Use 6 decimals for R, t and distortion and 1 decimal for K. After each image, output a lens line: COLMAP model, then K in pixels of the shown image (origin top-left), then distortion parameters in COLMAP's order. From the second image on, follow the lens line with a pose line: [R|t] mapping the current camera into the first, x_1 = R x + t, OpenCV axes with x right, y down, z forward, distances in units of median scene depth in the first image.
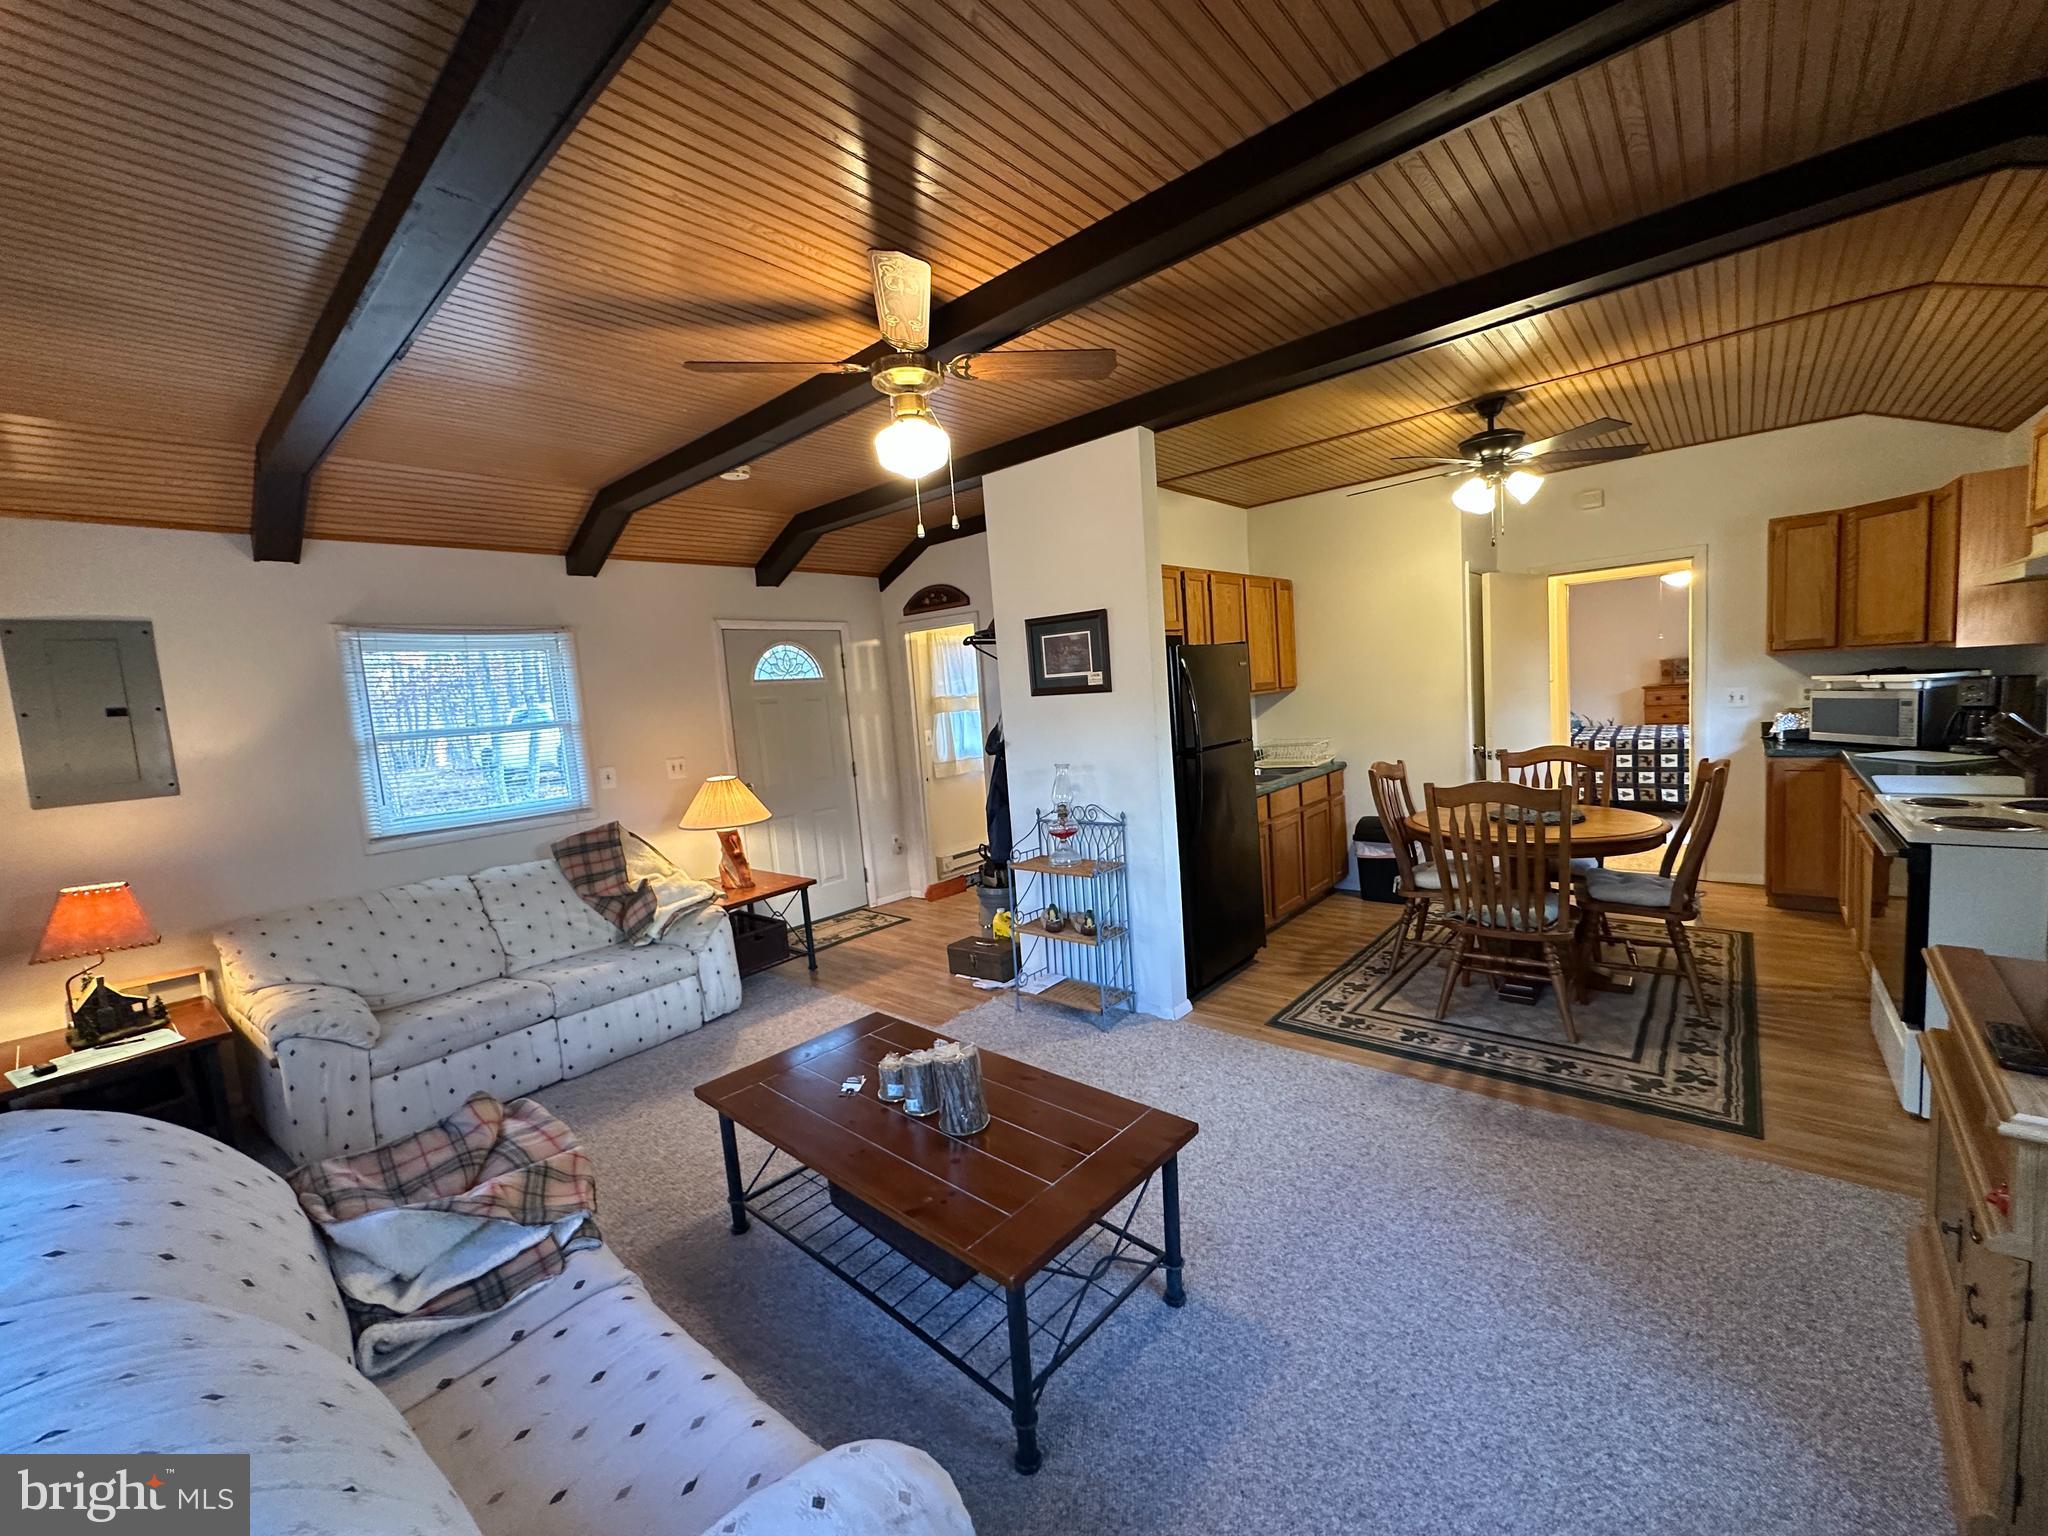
lens RADIAL K [[816.5, 0, 1024.0], [0, 816.5, 767.2], [0, 0, 1]] dist [-0.004147, 0.000652]
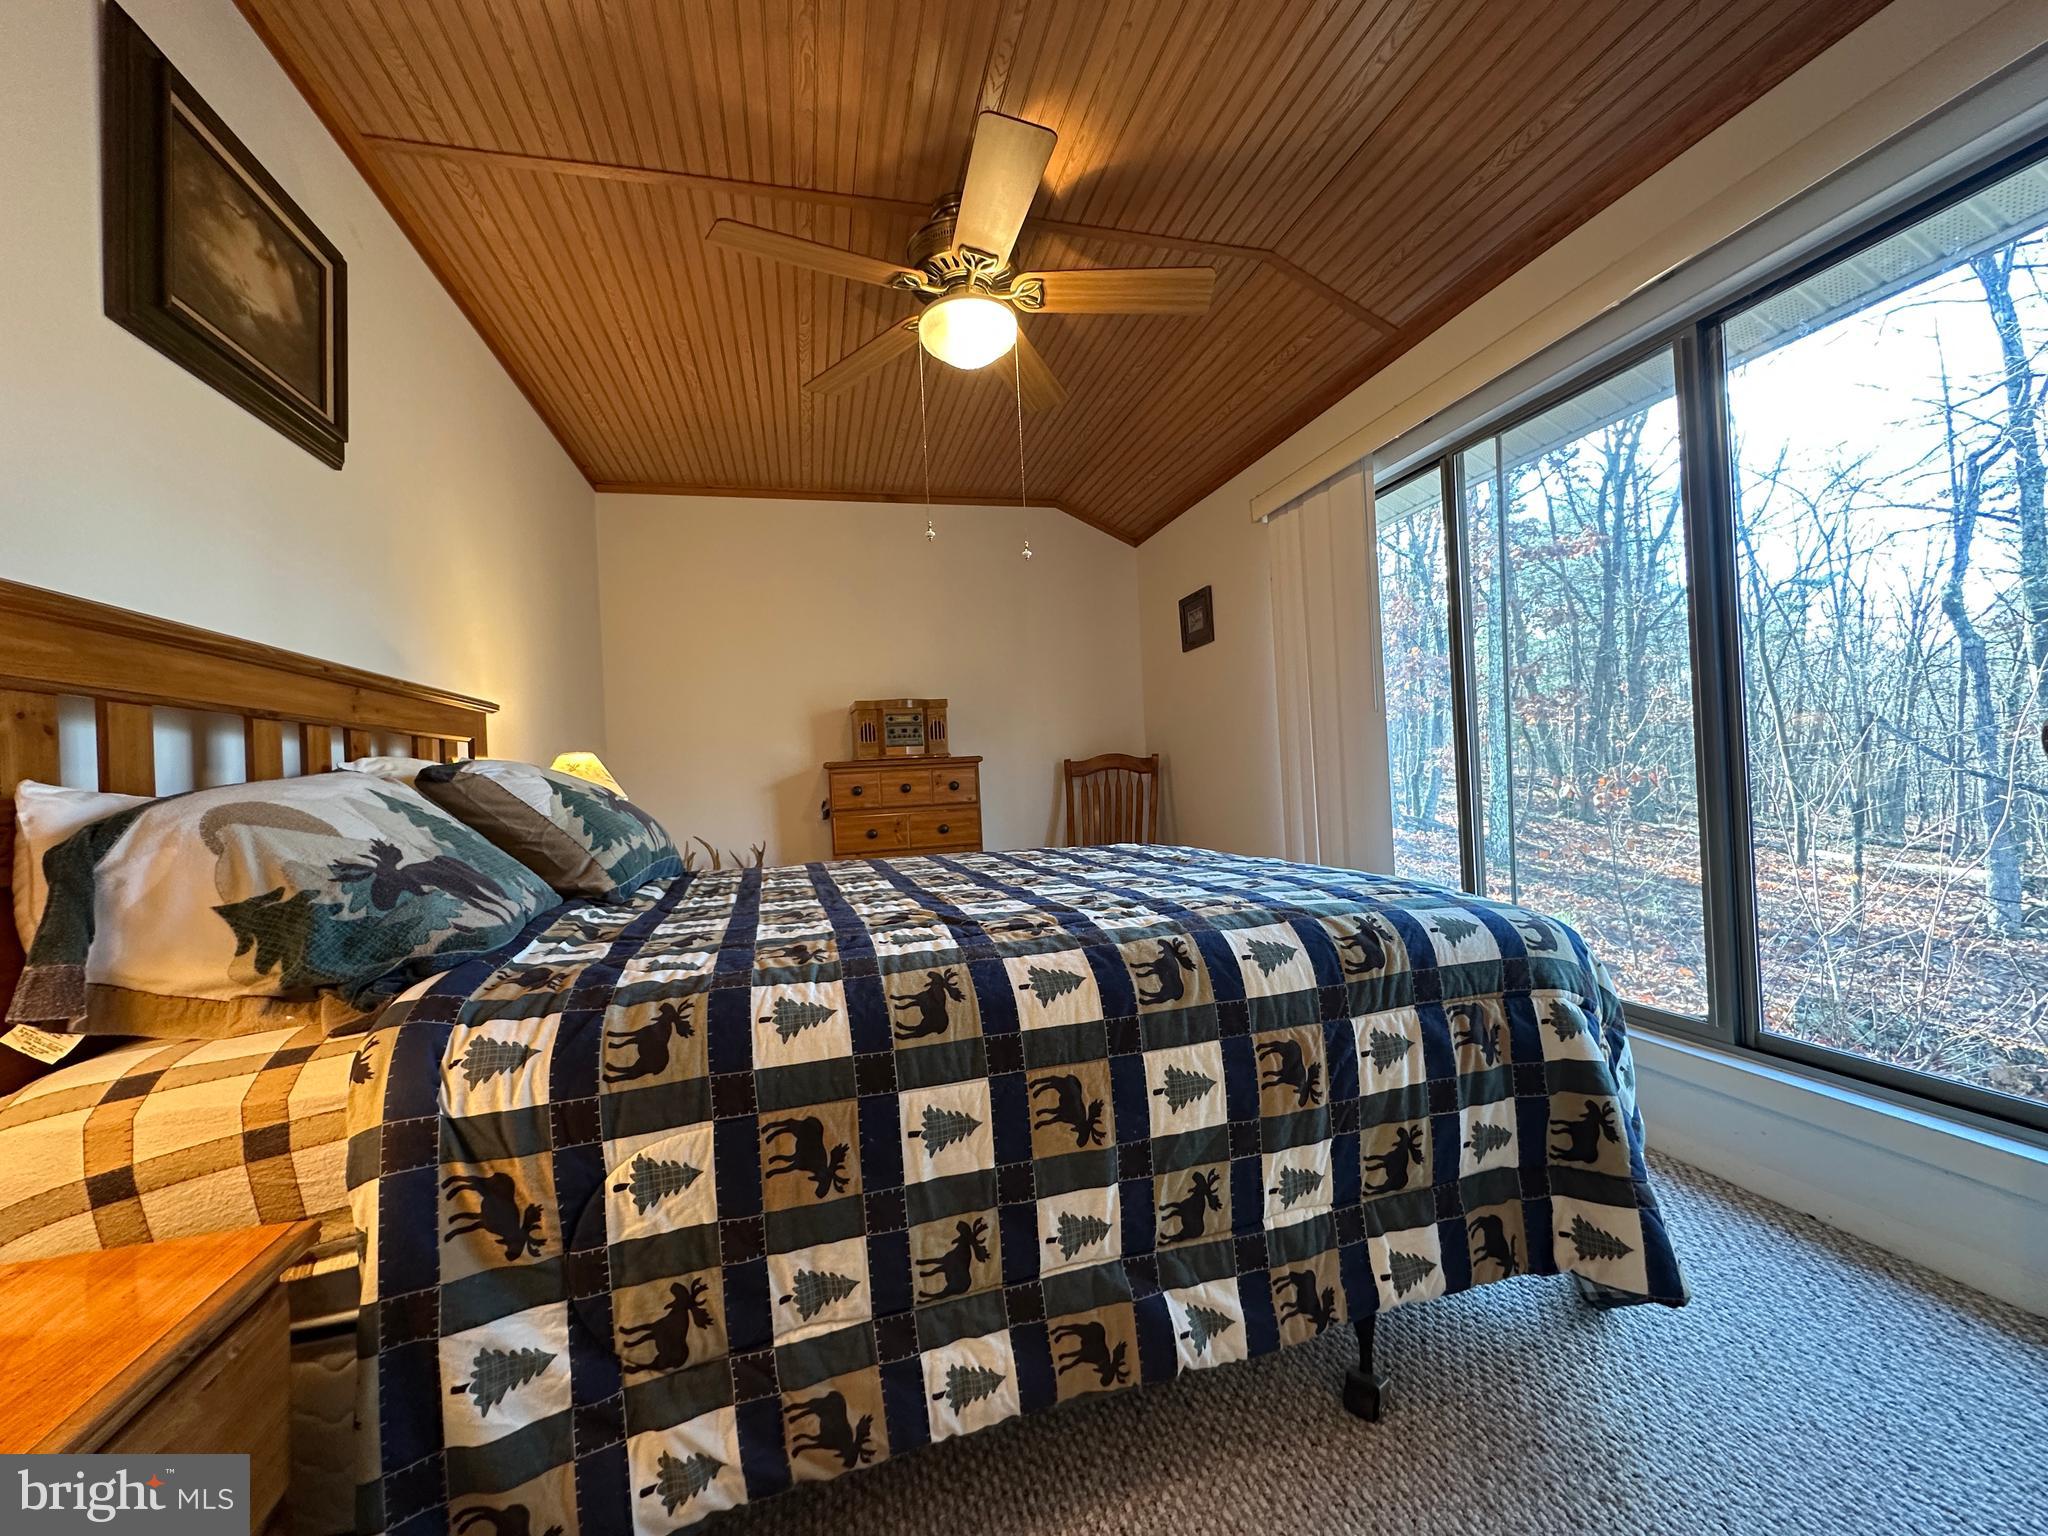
lens RADIAL K [[816.5, 0, 1027.6], [0, 816.5, 760.2], [0, 0, 1]] dist [-0.004147, 0.000652]
pose [[0.563865, 0.061198, 0.823596, 1.127654], [0.083826, 0.987859, -0.130794, -0.088495], [-0.821602, 0.142789, 0.551890, 1.623580]]
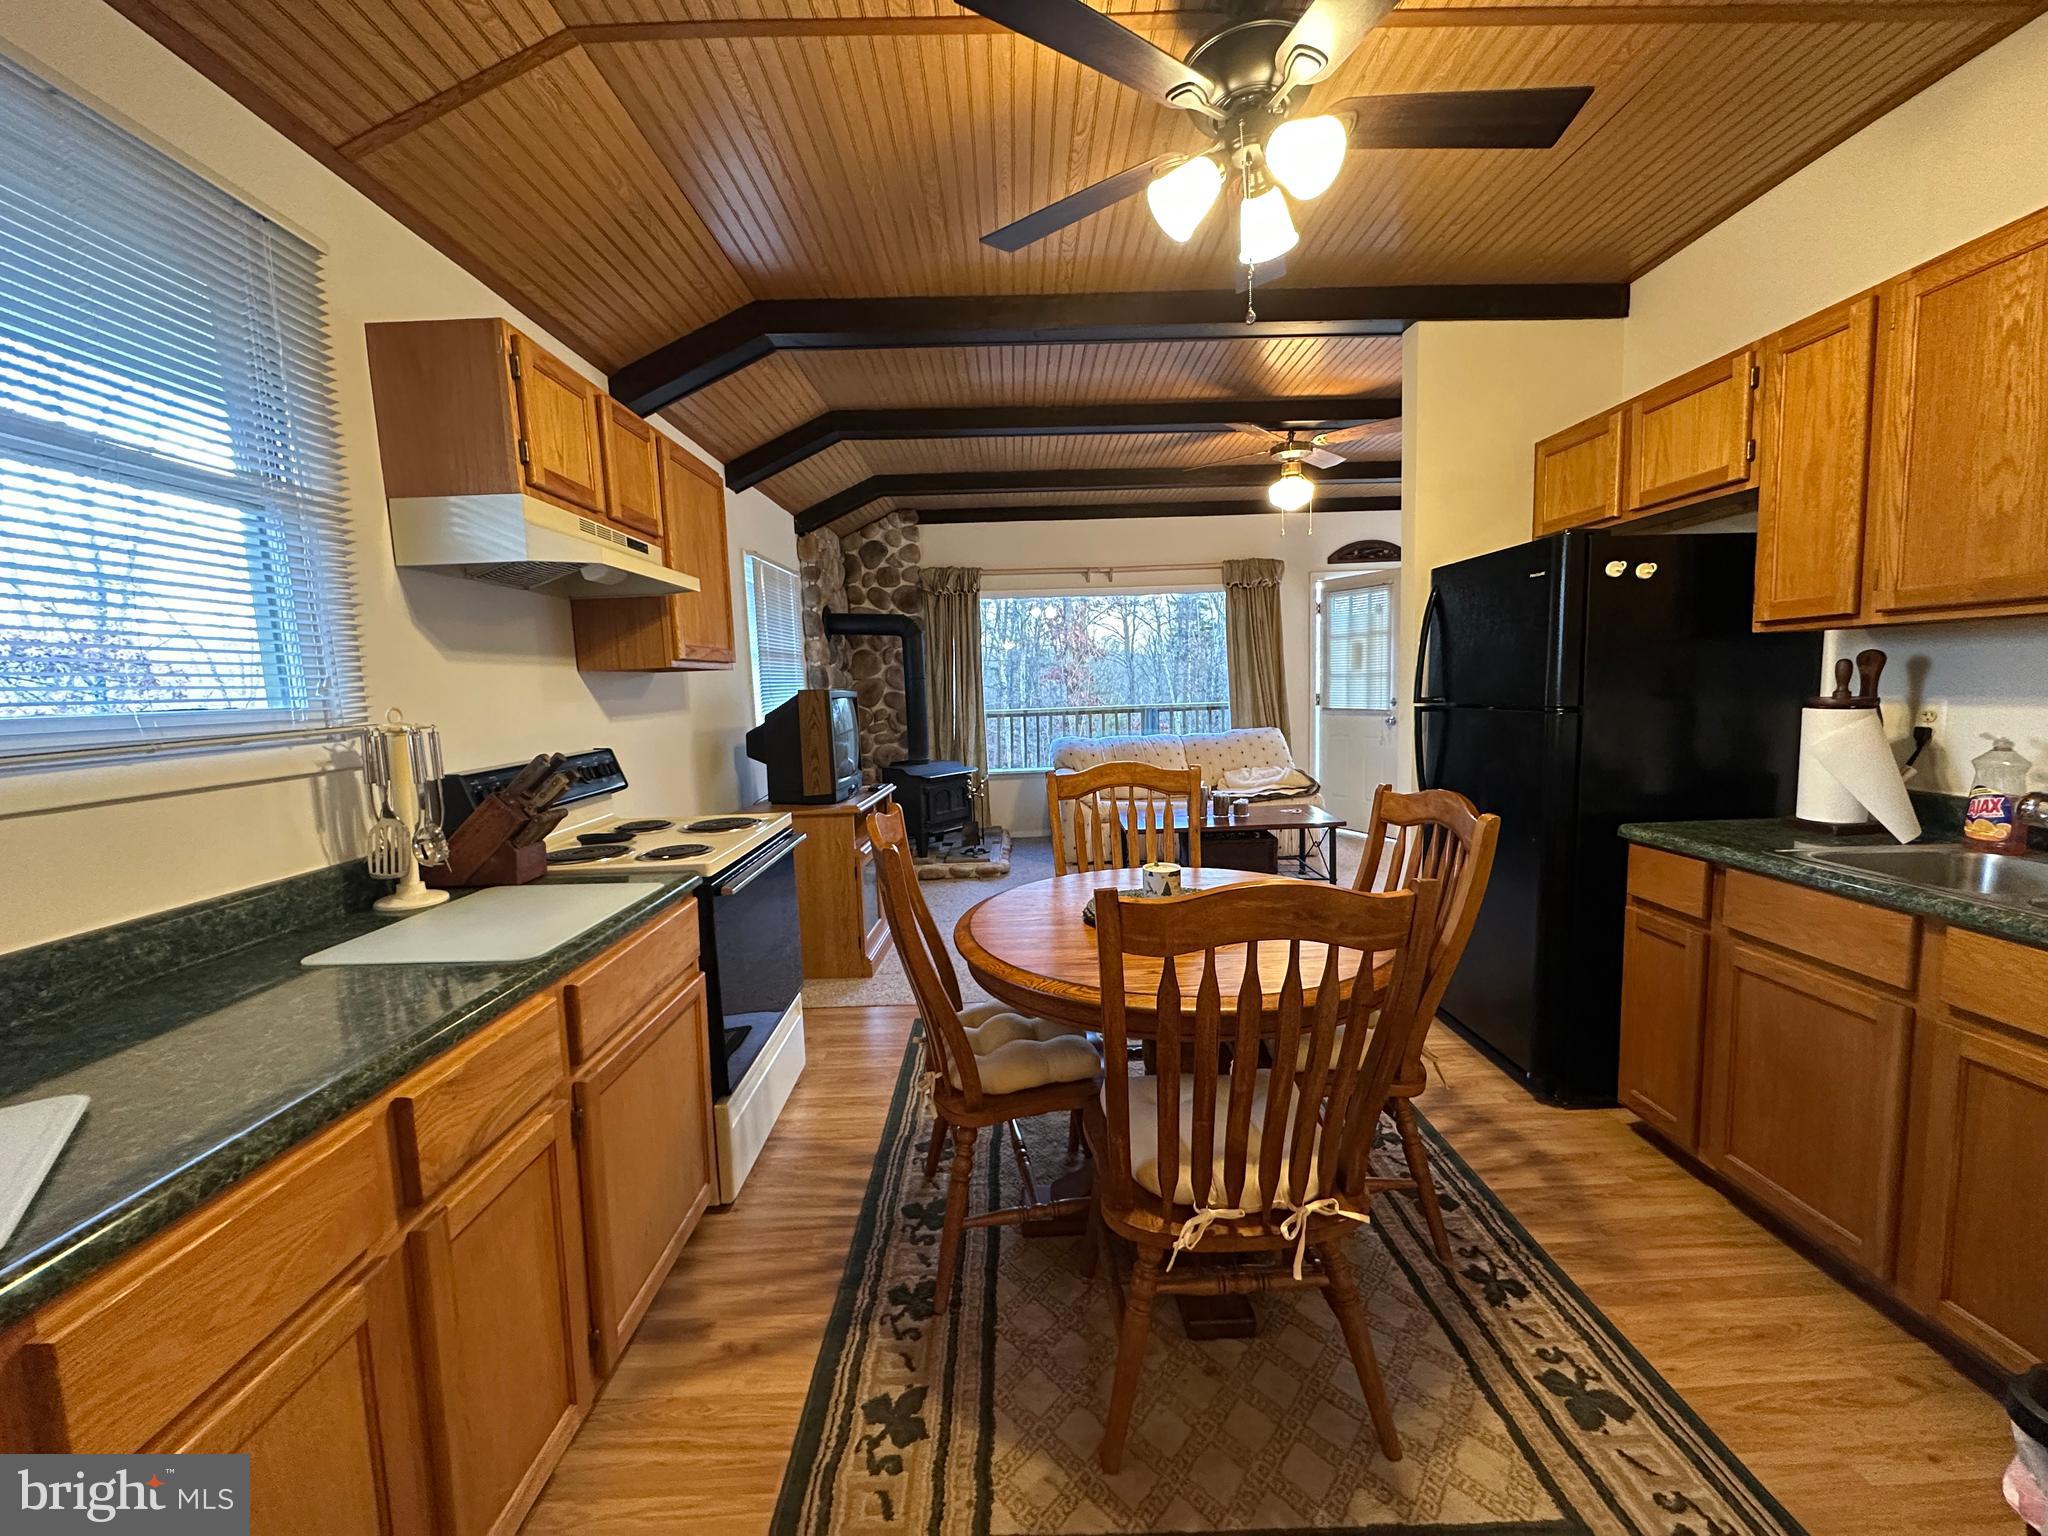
lens RADIAL K [[816.5, 0, 1022.1], [0, 816.5, 765.6], [0, 0, 1]] dist [-0.004147, 0.000652]
pose [[-0.742595, 0.167371, -0.648490, 0.953710], [0.026713, 0.974902, 0.221027, -0.135847], [0.669208, 0.146810, -0.728428, 1.226006]]
